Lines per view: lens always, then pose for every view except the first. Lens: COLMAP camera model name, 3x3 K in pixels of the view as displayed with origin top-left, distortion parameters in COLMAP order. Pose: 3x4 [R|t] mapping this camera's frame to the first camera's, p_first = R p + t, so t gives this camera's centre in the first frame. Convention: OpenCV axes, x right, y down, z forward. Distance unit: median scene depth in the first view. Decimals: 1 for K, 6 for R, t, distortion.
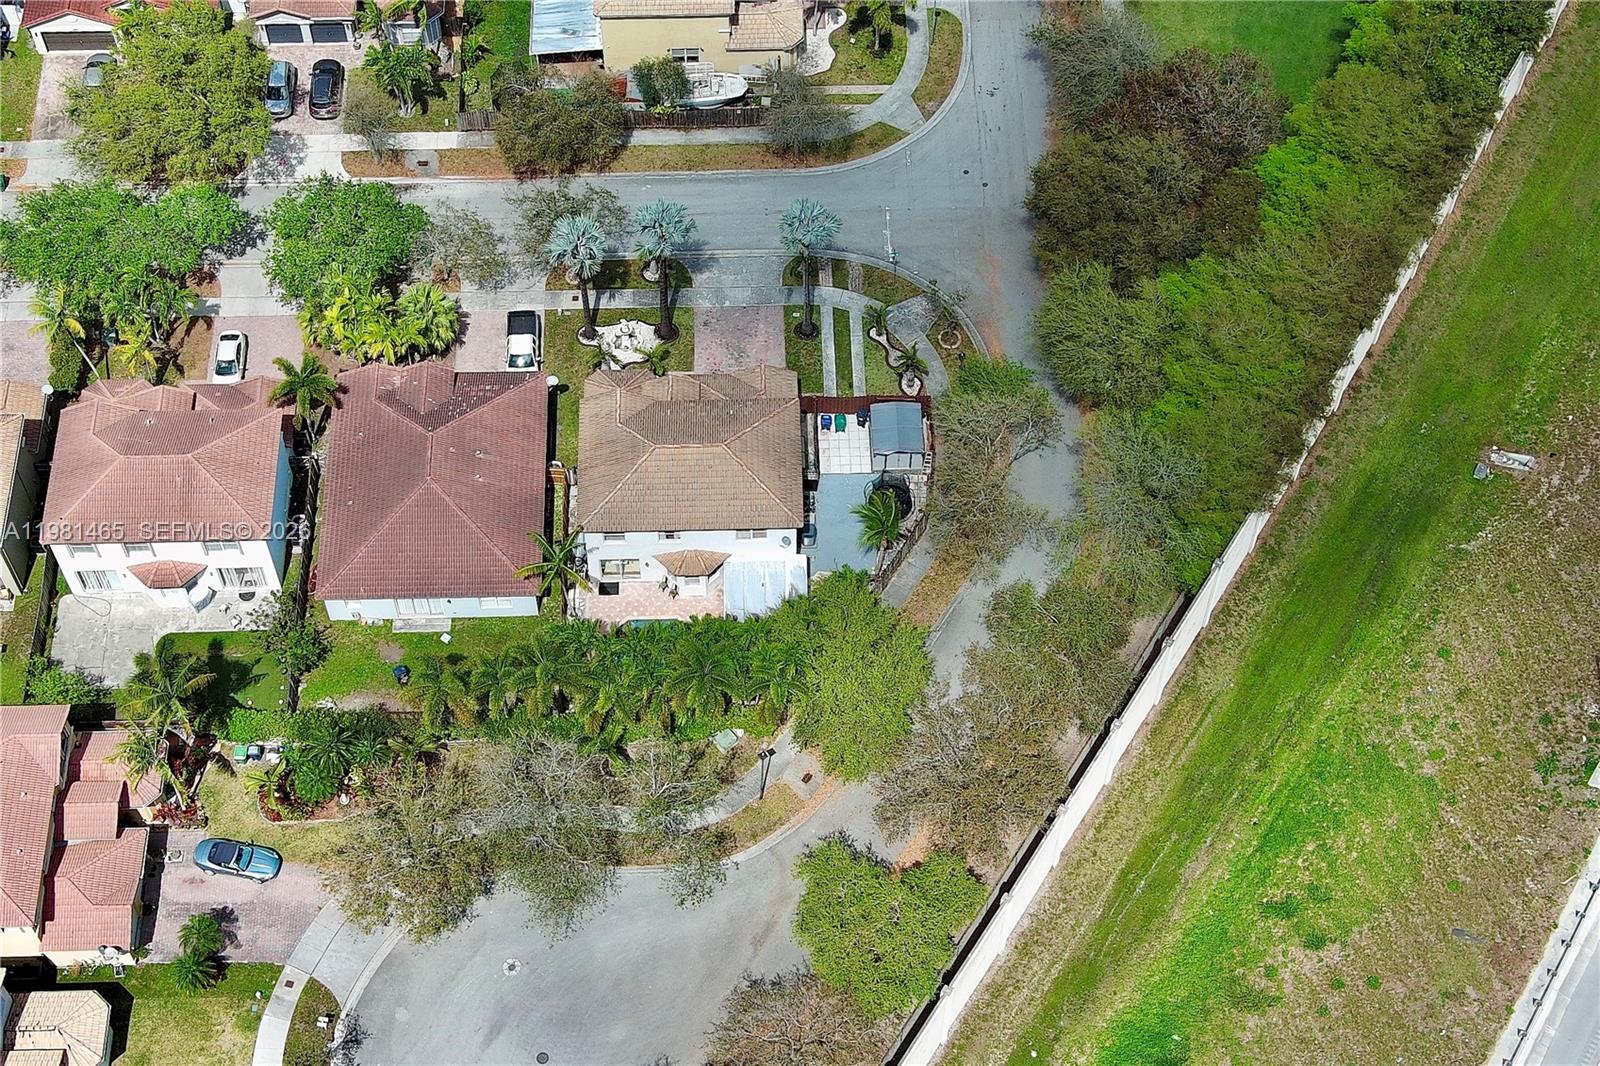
lens RADIAL K [[2484.4, 0, 796.7], [0, 2484.4, 528.0], [0, 0, 1]] dist [0.028574, 0.000000]
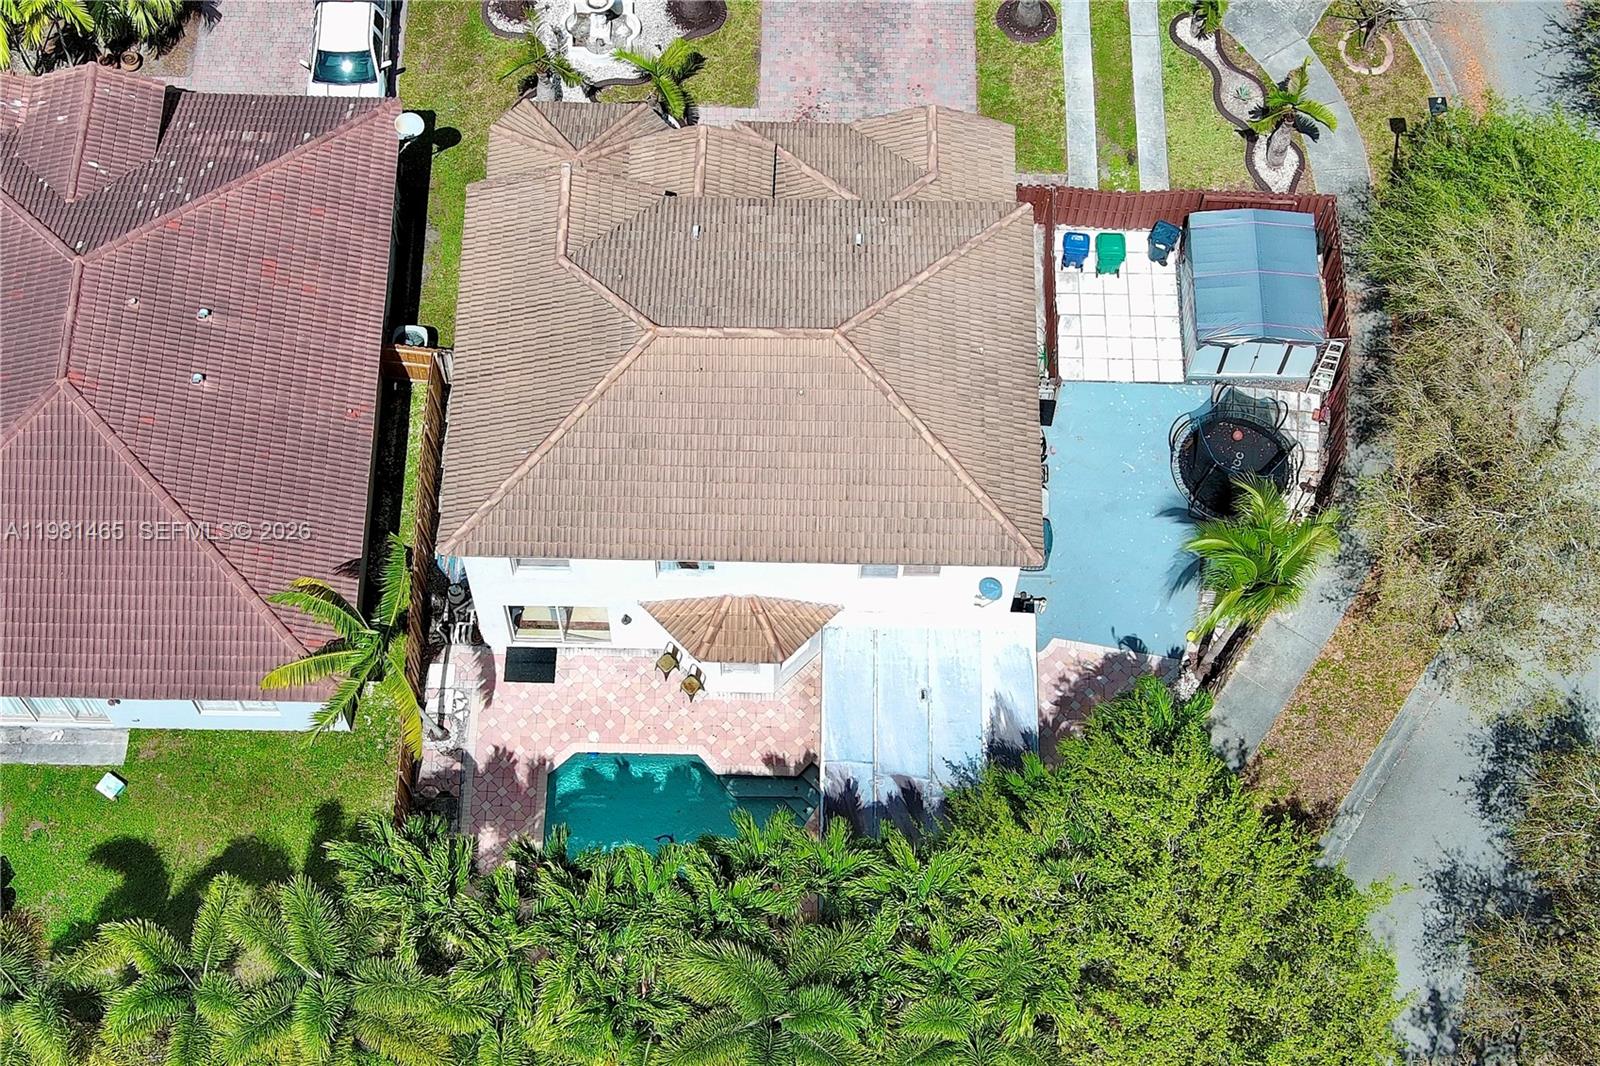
lens RADIAL K [[2484.4, 0, 790.6], [0, 2484.4, 528.8], [0, 0, 1]] dist [0.028574, 0.000000]
pose [[0.999131, 0.040953, -0.007752, -0.030764], [-0.039466, 0.989361, 0.140023, -0.053403], [0.013404, -0.139595, 0.990118, 0.592102]]
